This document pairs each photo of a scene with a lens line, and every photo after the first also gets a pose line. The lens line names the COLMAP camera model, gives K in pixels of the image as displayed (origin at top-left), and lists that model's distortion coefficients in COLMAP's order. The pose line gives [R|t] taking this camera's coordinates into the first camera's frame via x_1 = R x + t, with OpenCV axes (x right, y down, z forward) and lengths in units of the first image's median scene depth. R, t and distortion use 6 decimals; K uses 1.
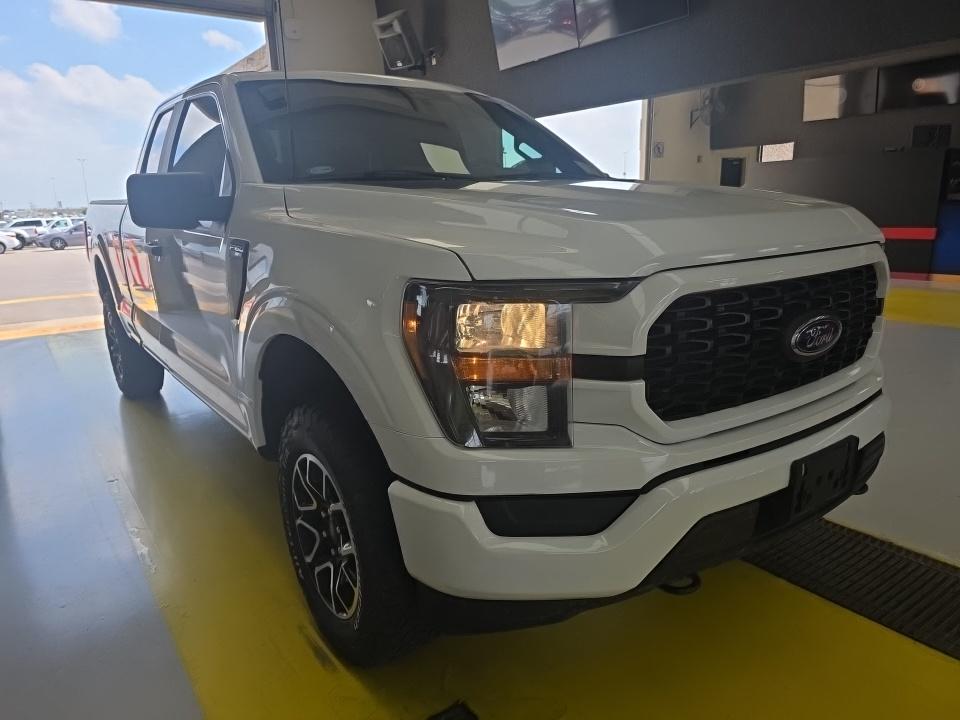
lens RADIAL K [[659.7, 0, 480.0], [0, 659.7, 360.0], [0, 0, 1]] dist [0.060903, -0.058524]
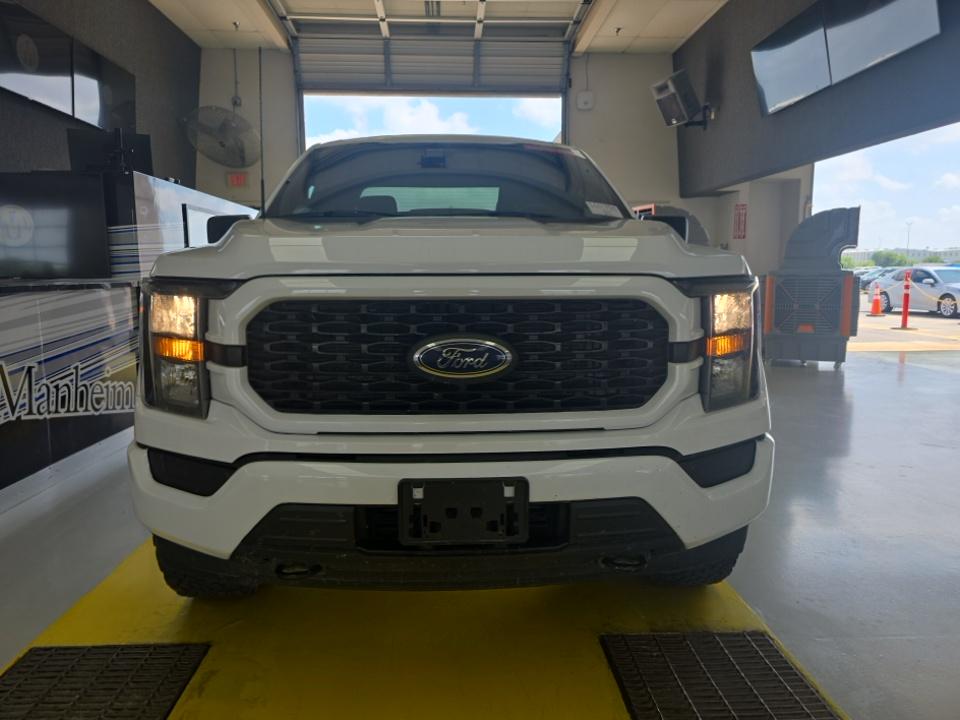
lens RADIAL K [[659.7, 0, 480.0], [0, 659.7, 360.0], [0, 0, 1]] dist [0.060903, -0.058524]
pose [[0.835732, 0.100557, -0.539853, 1.078209], [-0.148733, 0.987795, -0.046256, 0.006216], [0.528612, 0.118951, 0.840488, 0.210300]]
